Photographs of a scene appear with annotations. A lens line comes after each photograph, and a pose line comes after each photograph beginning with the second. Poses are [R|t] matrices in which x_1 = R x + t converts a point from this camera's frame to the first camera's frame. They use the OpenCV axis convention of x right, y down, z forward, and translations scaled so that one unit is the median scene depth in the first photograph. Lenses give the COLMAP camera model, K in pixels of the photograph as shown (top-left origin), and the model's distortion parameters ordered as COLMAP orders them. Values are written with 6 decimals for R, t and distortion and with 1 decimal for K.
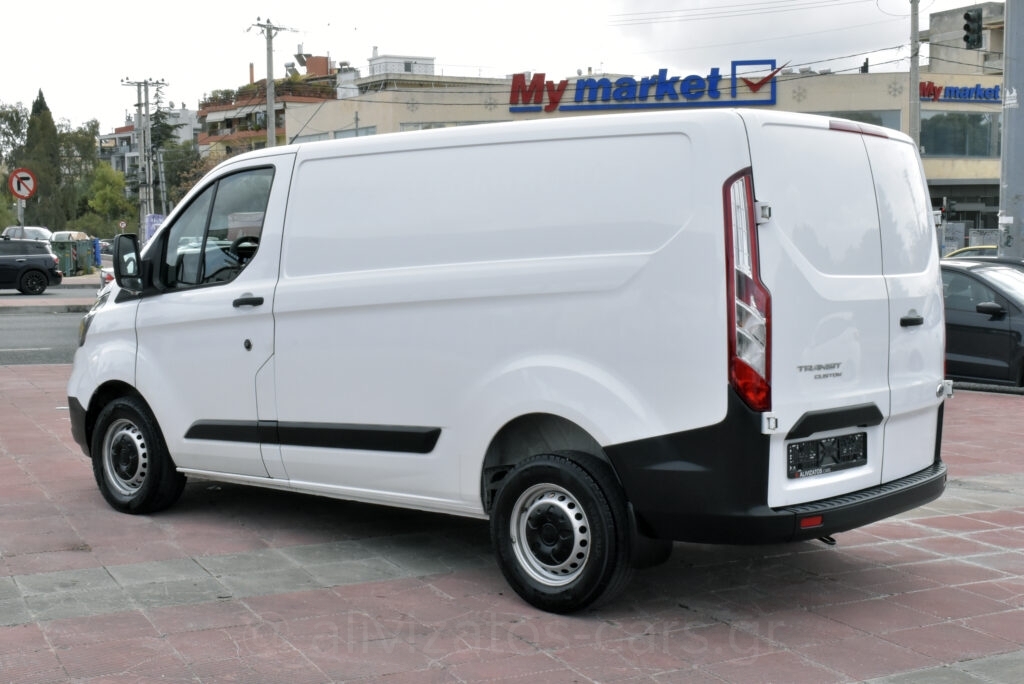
lens RADIAL K [[1379.4, 0, 513.6], [0, 1379.4, 342.3], [0, 0, 1]] dist [-0.017184, 0.000000]
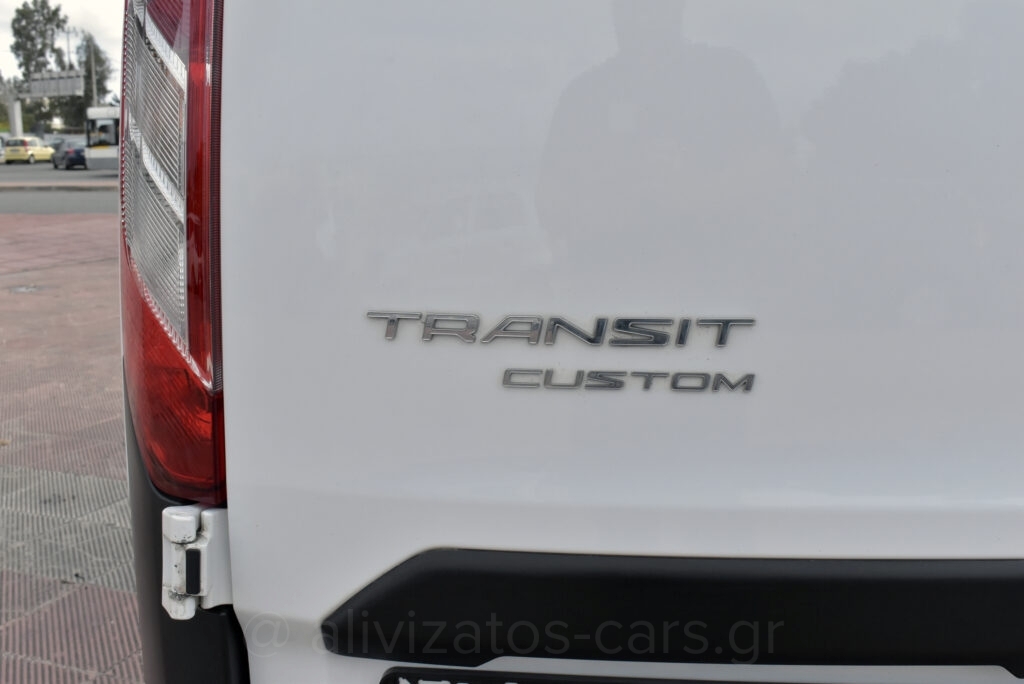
lens RADIAL K [[1119.8, 0, 513.6], [0, 1119.8, 346.1], [0, 0, 1]] dist [-0.040685, 0.000000]
pose [[0.669860, 0.127046, -0.731538, 0.323553], [-0.051677, 0.990840, 0.124758, 0.001540], [0.740687, -0.045767, 0.670290, 0.875927]]
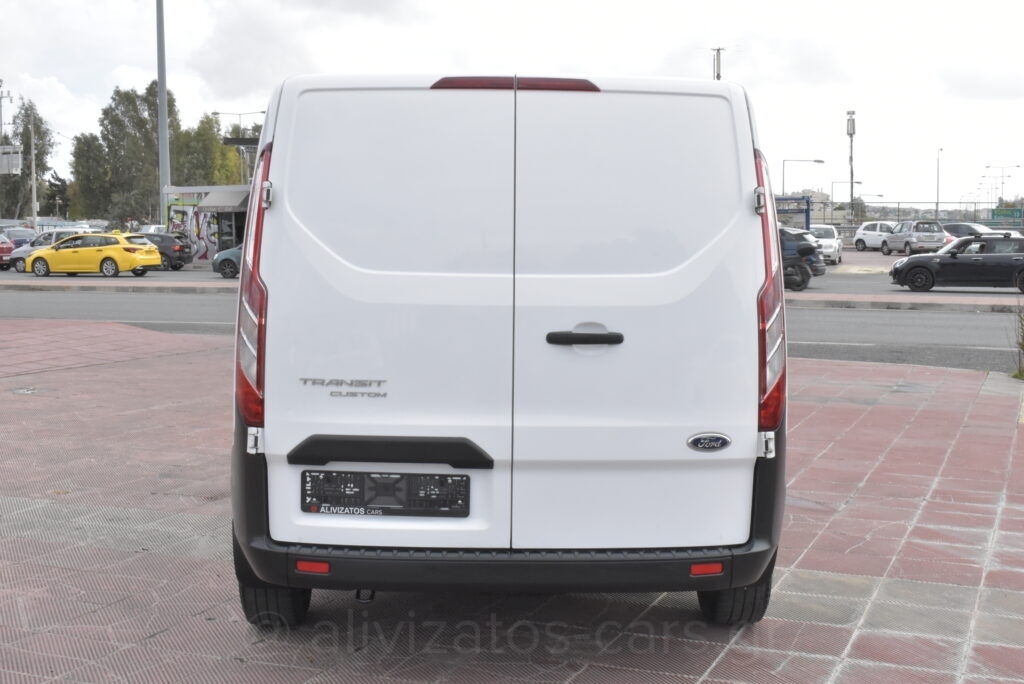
lens RADIAL K [[1379.4, 0, 511.3], [0, 1379.4, 339.2], [0, 0, 1]] dist [-0.017184, 0.000000]
pose [[0.658815, 0.059520, -0.749946, 0.883712], [-0.060789, 0.997817, 0.025791, -0.034268], [0.749845, 0.028597, 0.660996, 0.522321]]
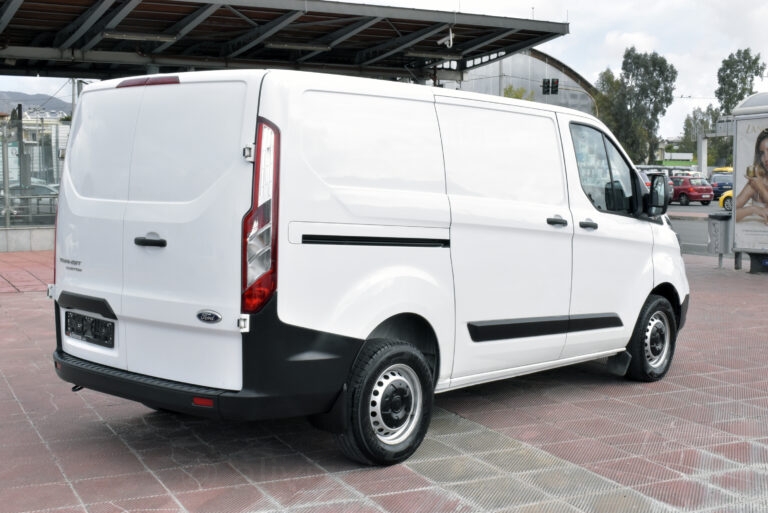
lens RADIAL K [[1034.5, 0, 386.8], [0, 1034.5, 254.1], [0, 0, 1]] dist [-0.017184, 0.000000]
pose [[-0.010442, 0.076630, -0.997005, 1.246701], [-0.084755, 0.993403, 0.077241, -0.096843], [0.996347, 0.085308, -0.003879, 1.300043]]
